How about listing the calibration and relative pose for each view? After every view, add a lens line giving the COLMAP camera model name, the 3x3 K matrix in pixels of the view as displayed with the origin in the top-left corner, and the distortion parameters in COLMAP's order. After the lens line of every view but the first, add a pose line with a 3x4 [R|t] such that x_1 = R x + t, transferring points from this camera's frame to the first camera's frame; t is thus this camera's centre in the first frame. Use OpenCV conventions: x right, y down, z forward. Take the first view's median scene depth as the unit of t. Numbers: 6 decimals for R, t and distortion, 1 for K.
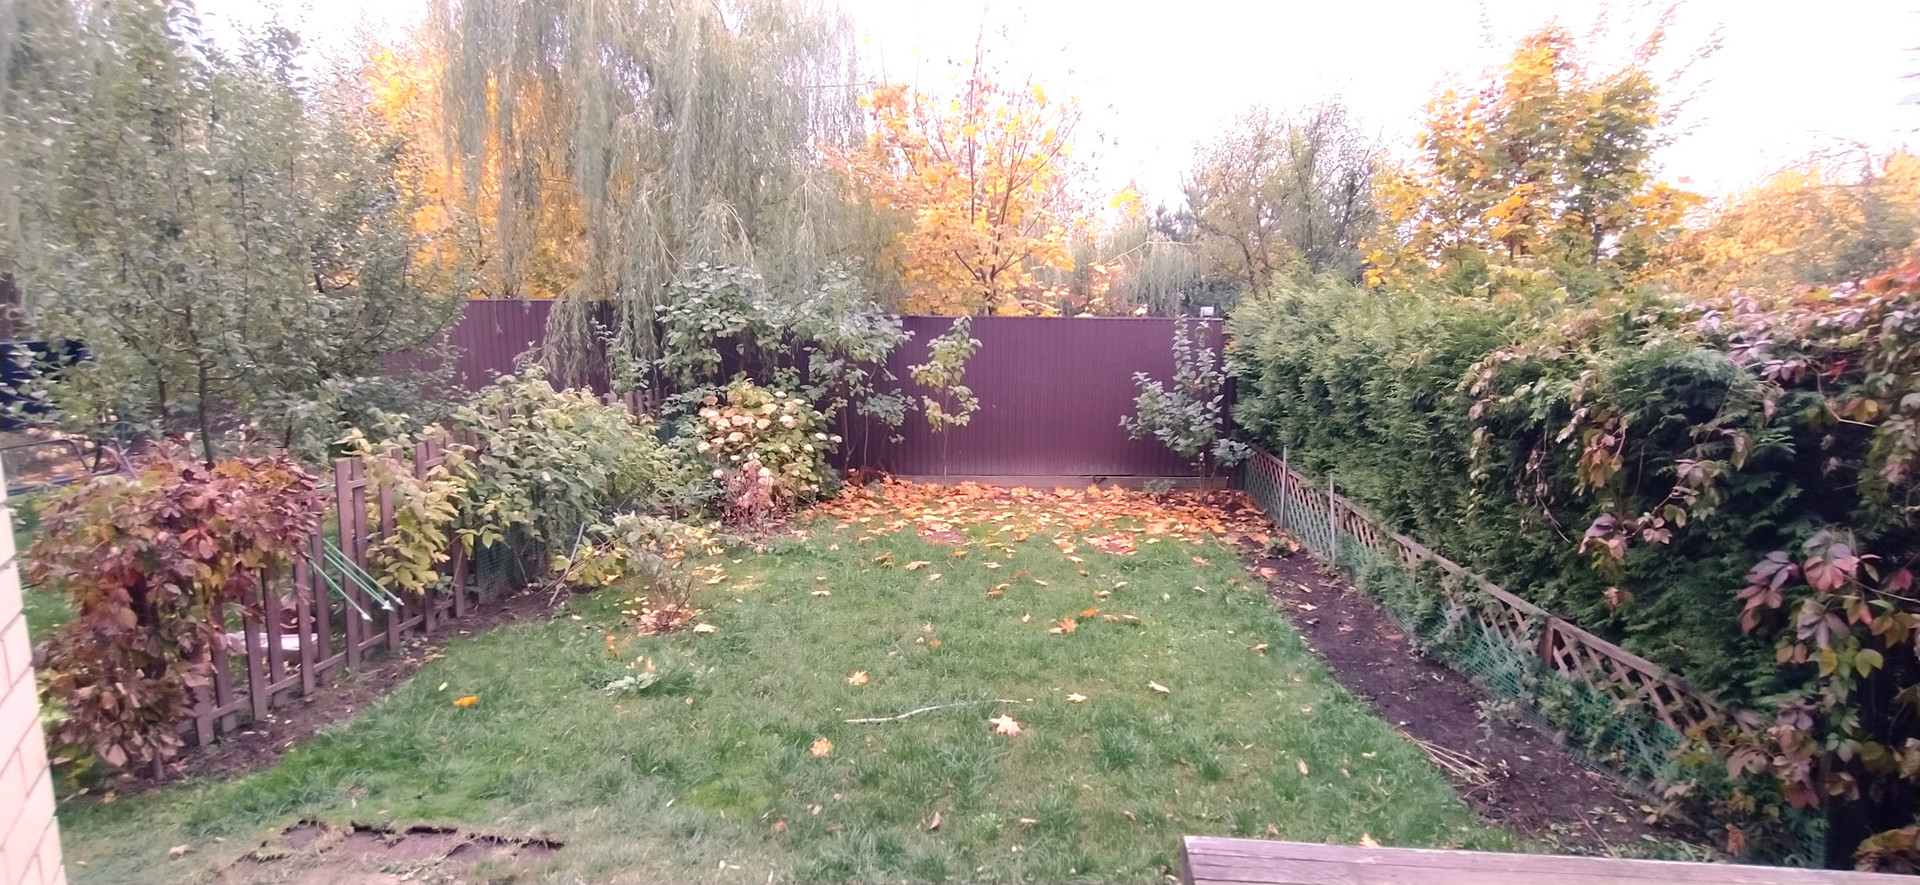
lens RADIAL K [[888.8, 0, 960.0], [0, 888.8, 442.5], [0, 0, 1]] dist [-0.026248, 0.000318]
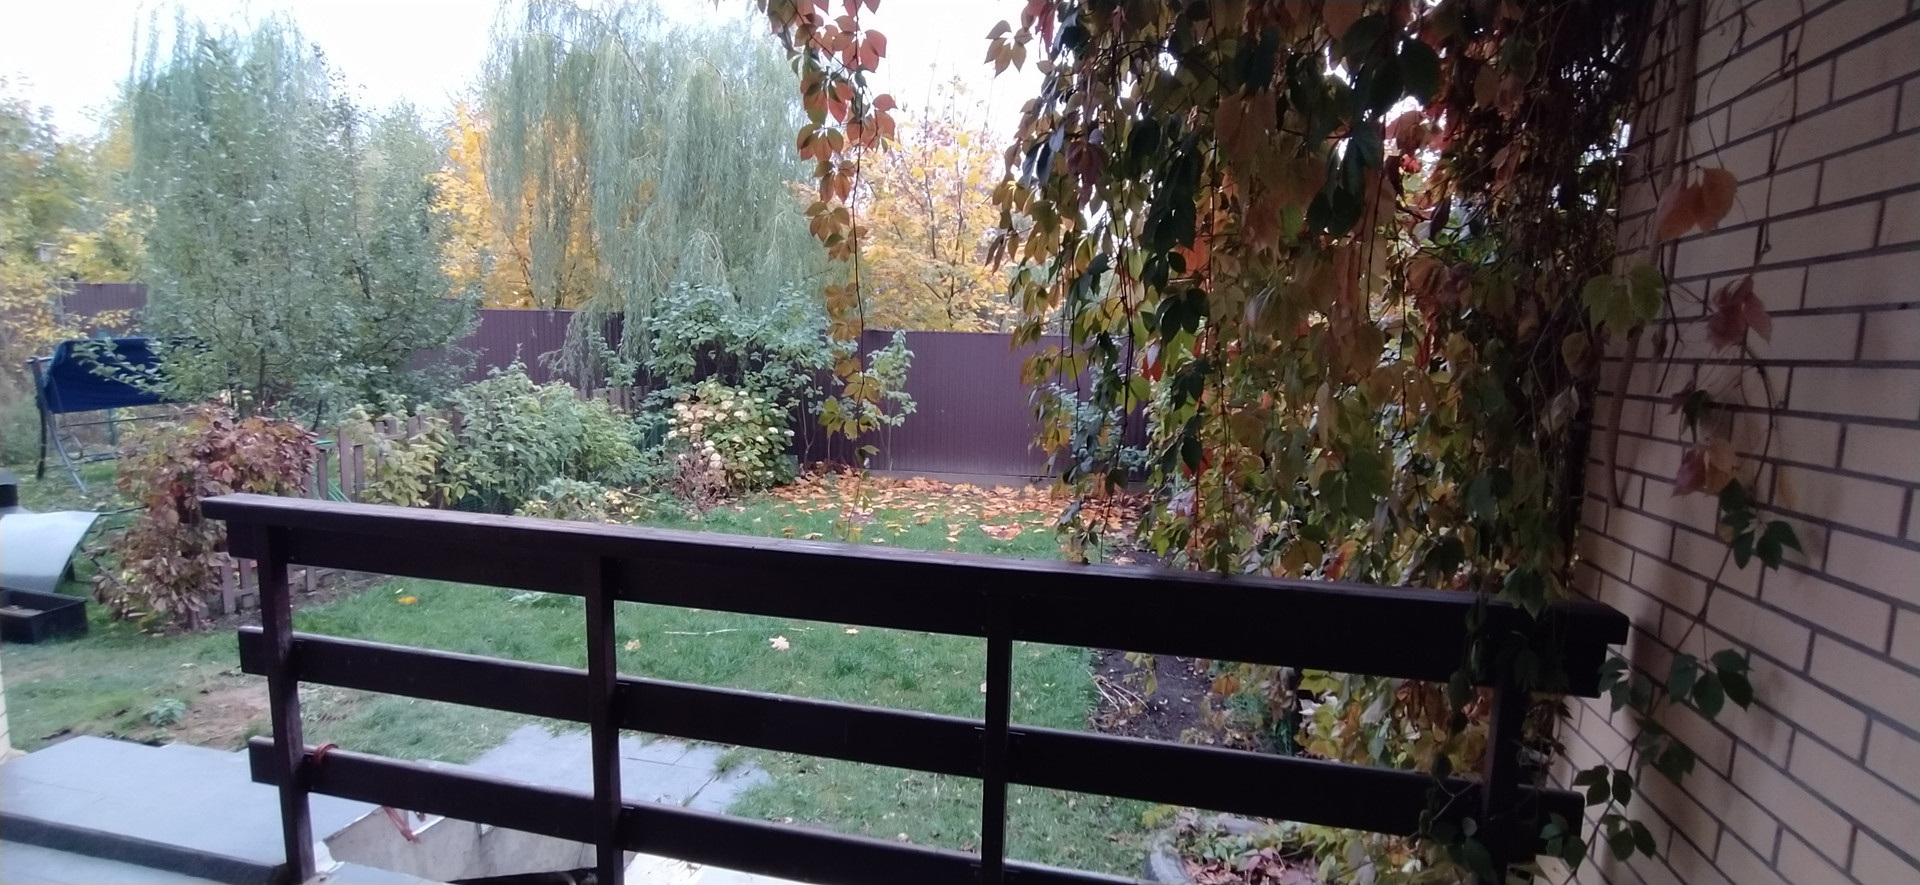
lens RADIAL K [[888.8, 0, 960.0], [0, 888.8, 442.5], [0, 0, 1]] dist [-0.026248, 0.000318]
pose [[0.990438, 0.036359, -0.133079, 0.253692], [-0.038576, 0.999156, -0.014119, 0.017001], [0.132454, 0.019118, 0.991005, -0.139602]]
